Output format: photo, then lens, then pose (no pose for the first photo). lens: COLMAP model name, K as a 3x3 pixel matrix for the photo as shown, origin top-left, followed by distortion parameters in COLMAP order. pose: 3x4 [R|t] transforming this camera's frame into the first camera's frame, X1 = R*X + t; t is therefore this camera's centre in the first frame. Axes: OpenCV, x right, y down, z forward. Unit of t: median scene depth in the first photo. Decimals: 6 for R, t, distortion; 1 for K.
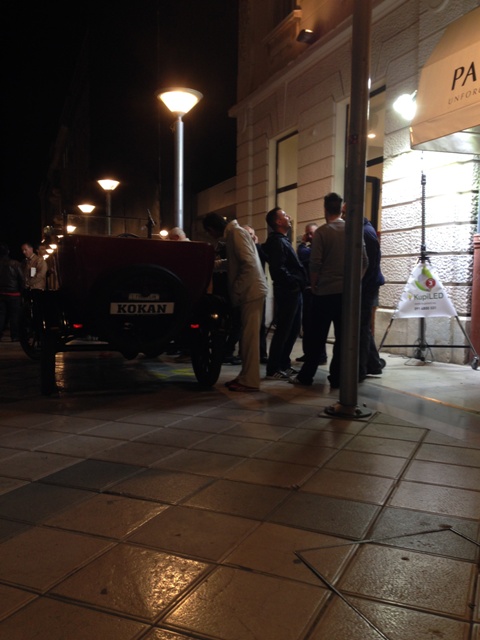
lens RADIAL K [[583.0, 0, 240.2], [0, 583.0, 323.3], [0, 0, 1]] dist [0.110302, -0.172336]
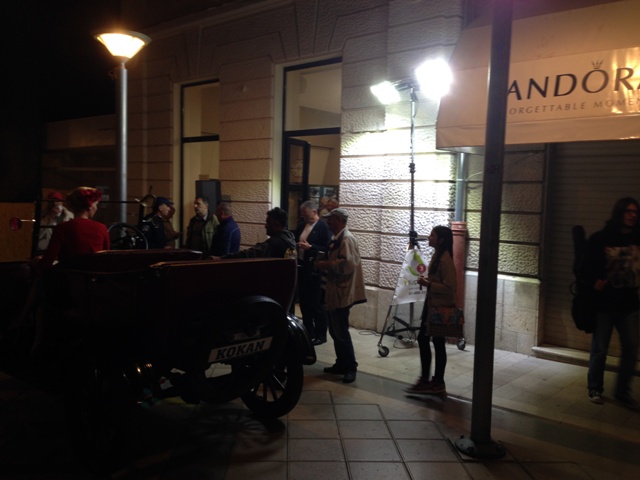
lens RADIAL K [[584.7, 0, 320.1], [0, 584.7, 240.4], [0, 0, 1]] dist [0.078784, 0.003312]
pose [[0.887377, -0.015546, 0.460783, -0.304985], [0.016688, 0.999859, 0.001595, -0.120756], [-0.460743, 0.006274, 0.887511, 0.165130]]
